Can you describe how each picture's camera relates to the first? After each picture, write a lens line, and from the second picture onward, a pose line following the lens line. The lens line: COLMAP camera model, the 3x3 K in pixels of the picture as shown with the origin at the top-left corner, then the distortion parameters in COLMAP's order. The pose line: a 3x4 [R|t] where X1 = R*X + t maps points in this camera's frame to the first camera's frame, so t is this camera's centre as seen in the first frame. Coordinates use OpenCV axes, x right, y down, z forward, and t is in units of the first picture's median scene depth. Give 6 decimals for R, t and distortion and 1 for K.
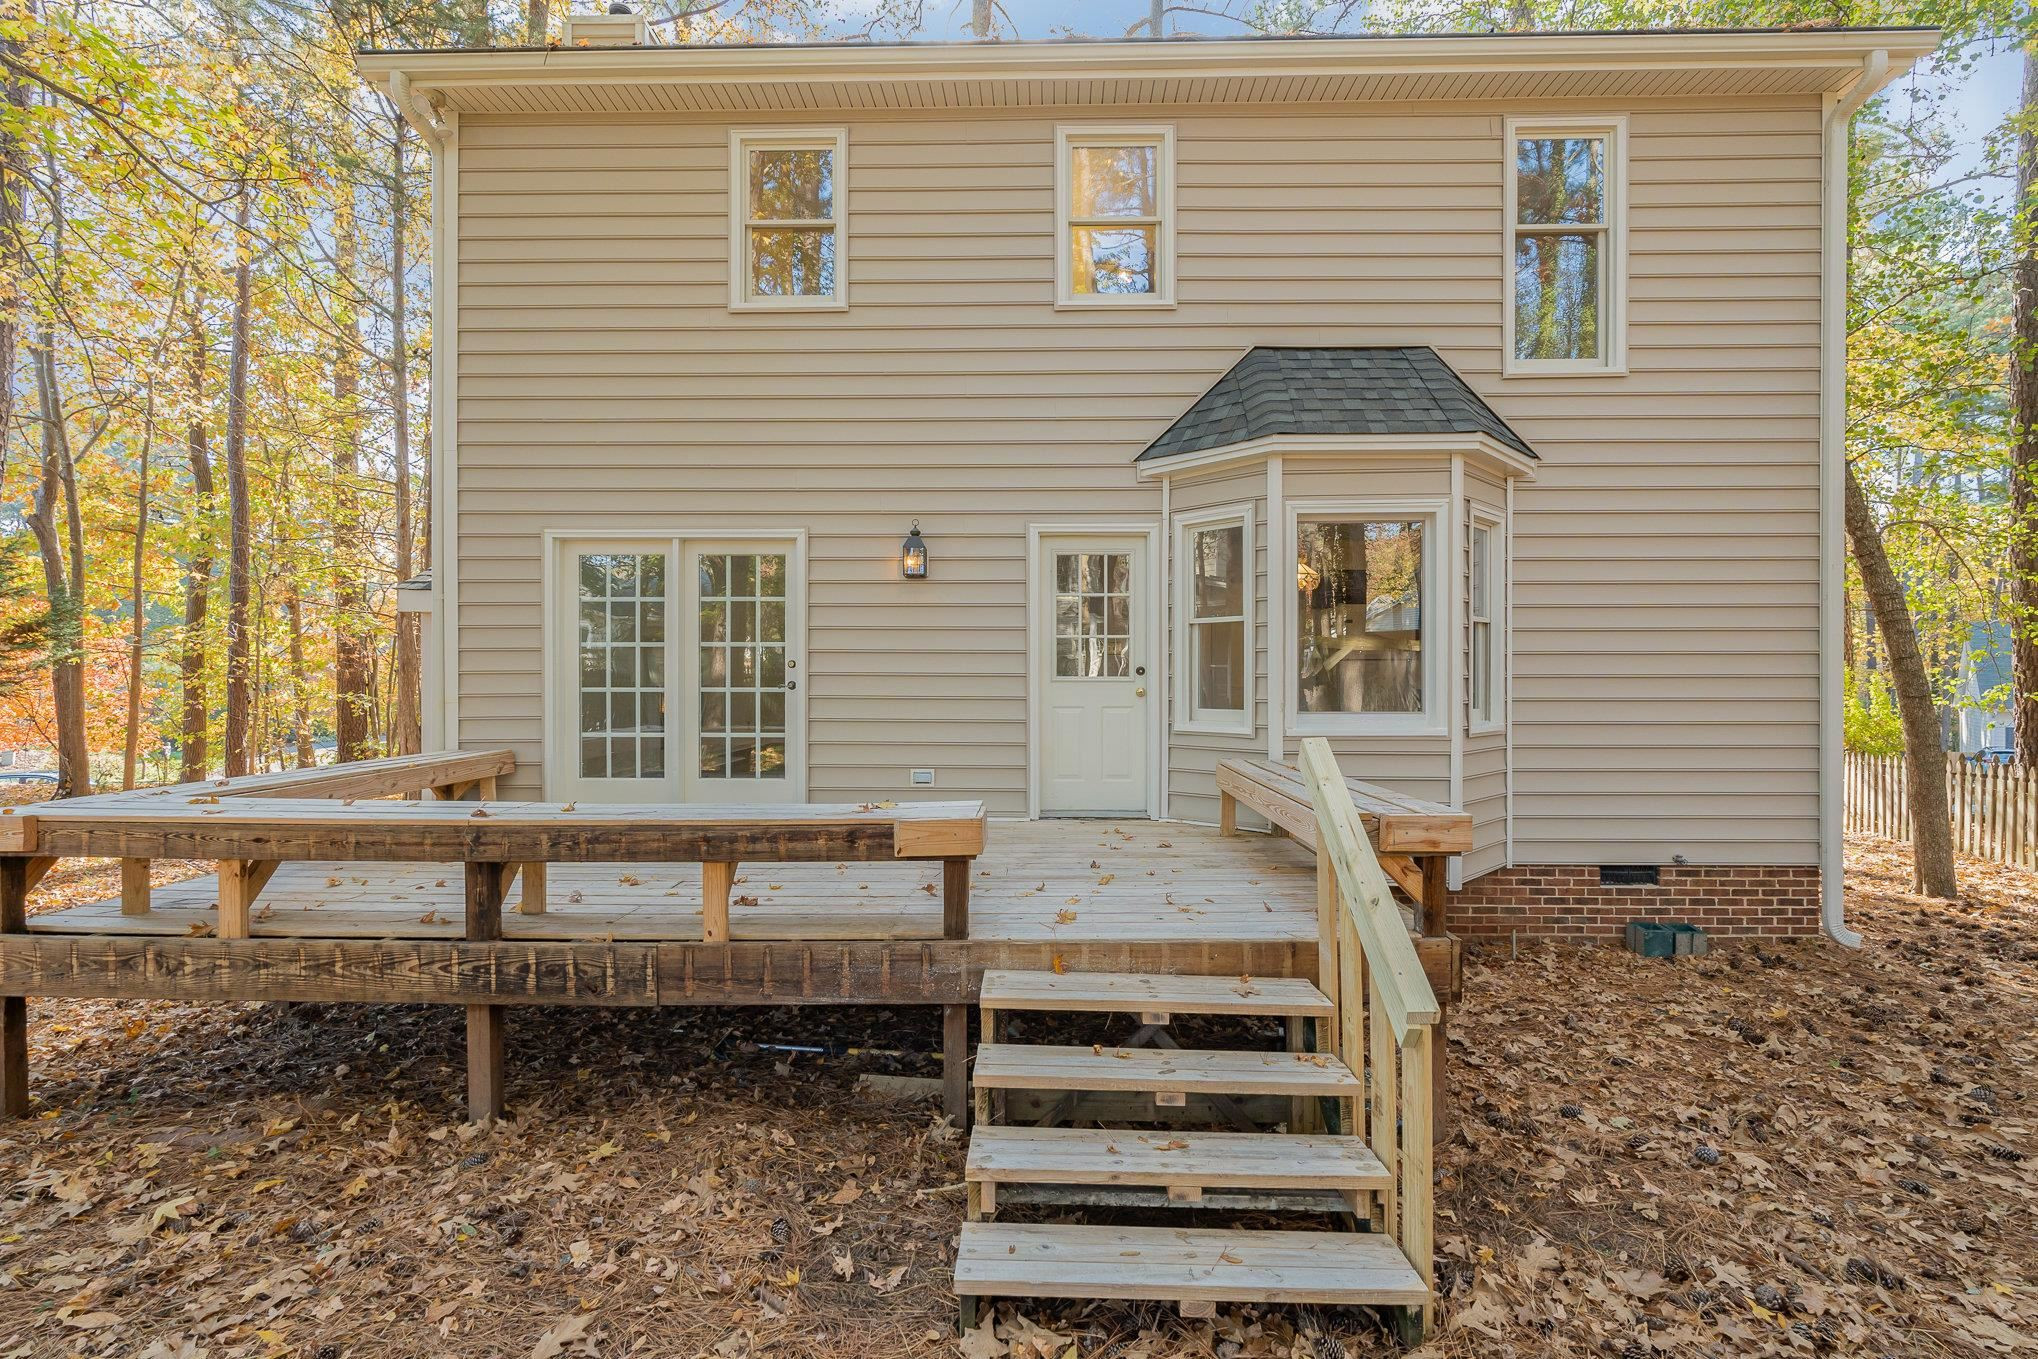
lens RADIAL K [[883.9, 0, 1019.0], [0, 883.9, 681.4], [0, 0, 1]] dist [-0.000073, 0.000188]
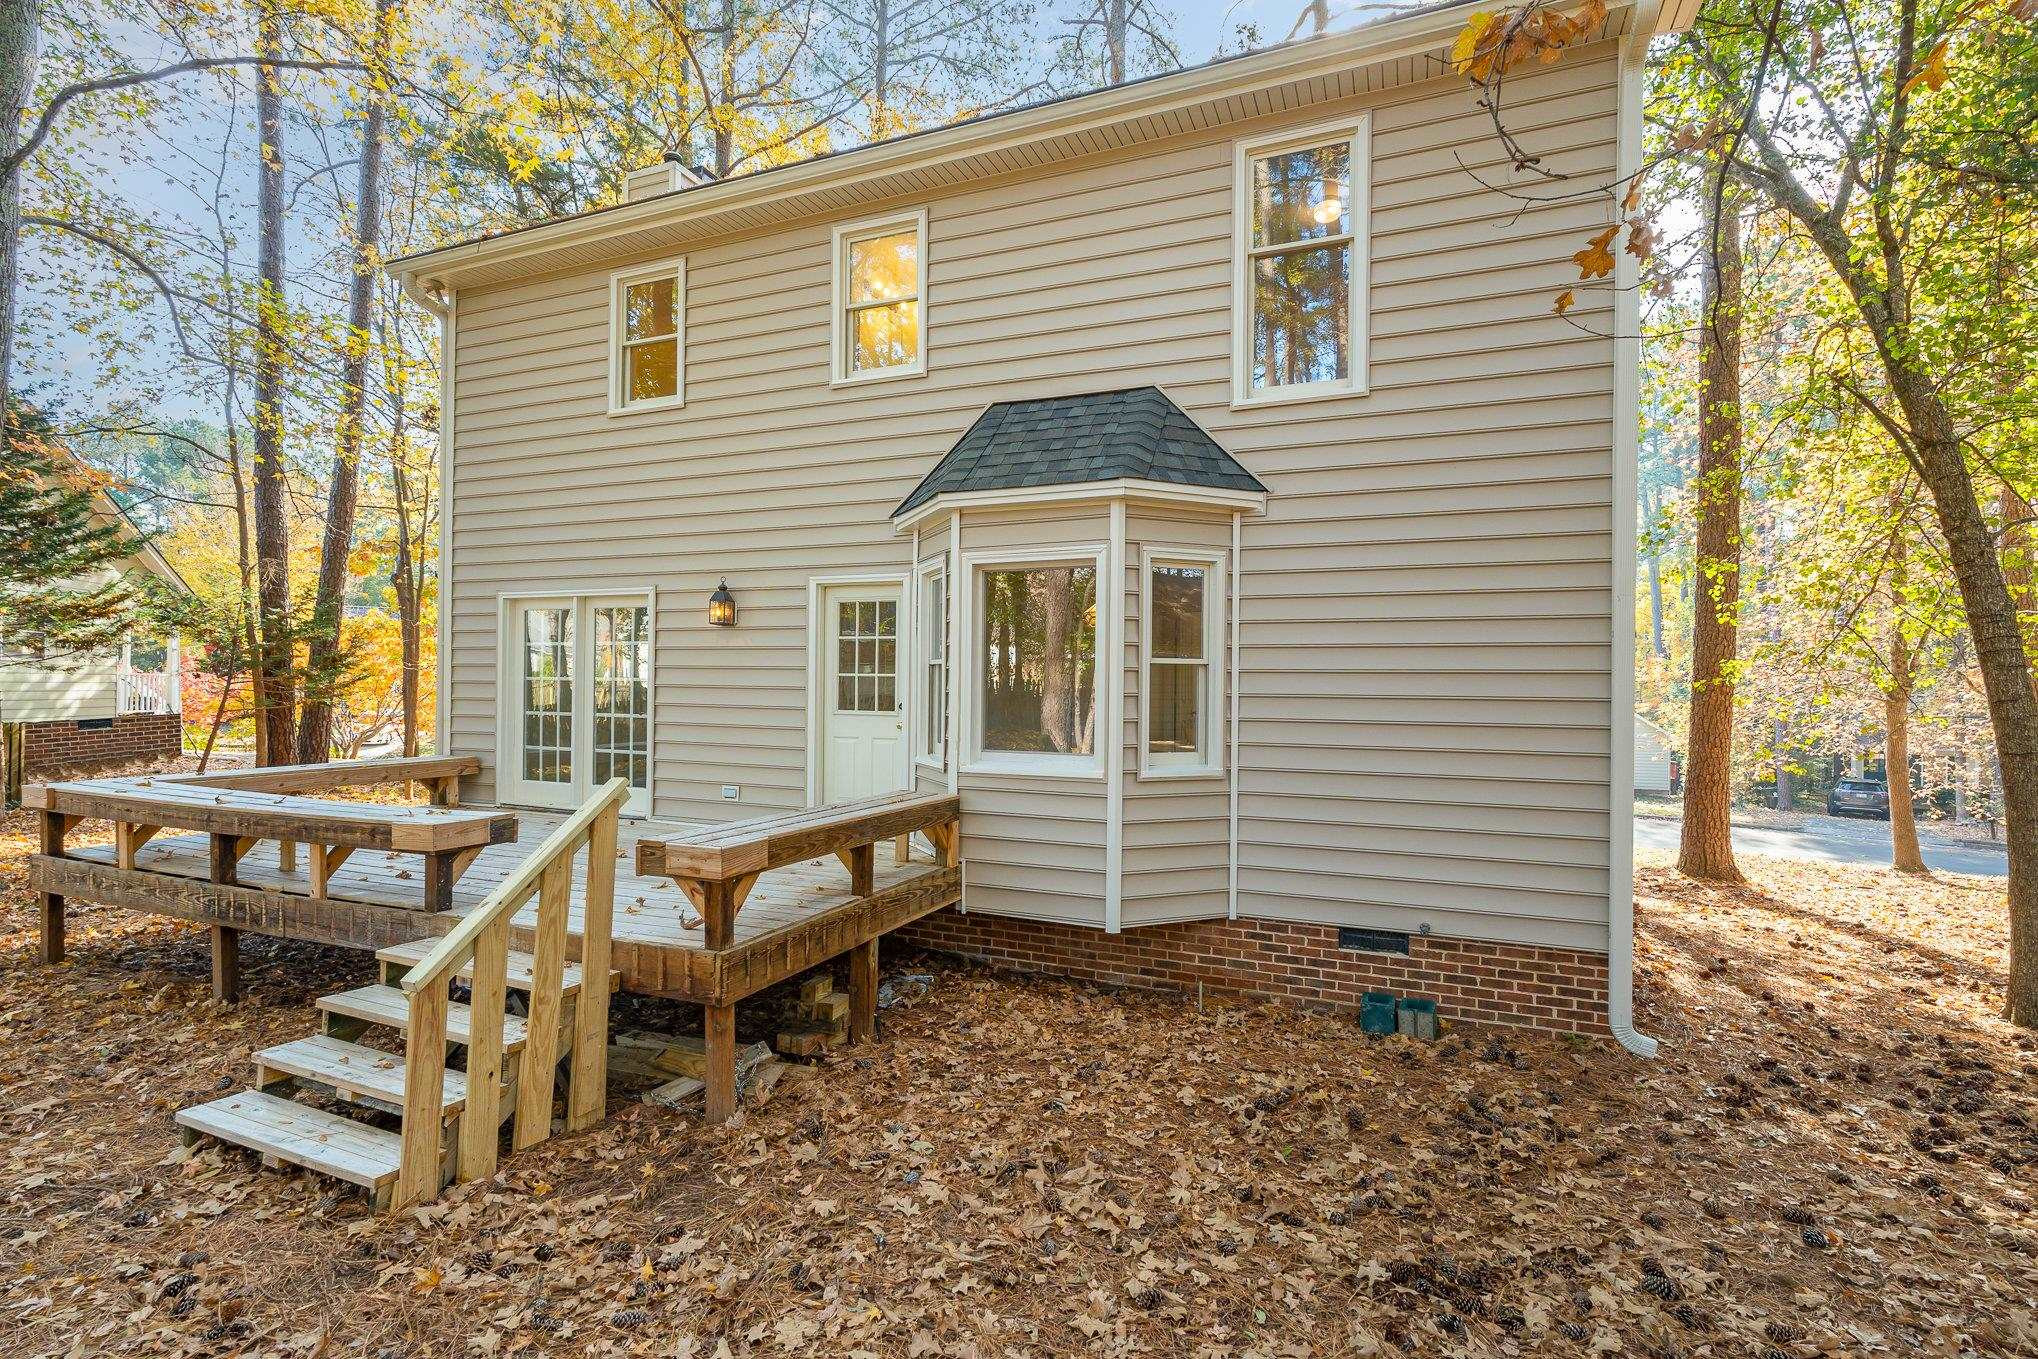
lens RADIAL K [[896.9, 0, 1014.8], [0, 896.9, 682.7], [0, 0, 1]] dist [-0.000705, -0.000102]
pose [[0.937831, 0.009629, -0.346958, 0.663587], [-0.012593, 0.999901, -0.006291, -0.036256], [0.346863, 0.010269, 0.937859, 0.001686]]
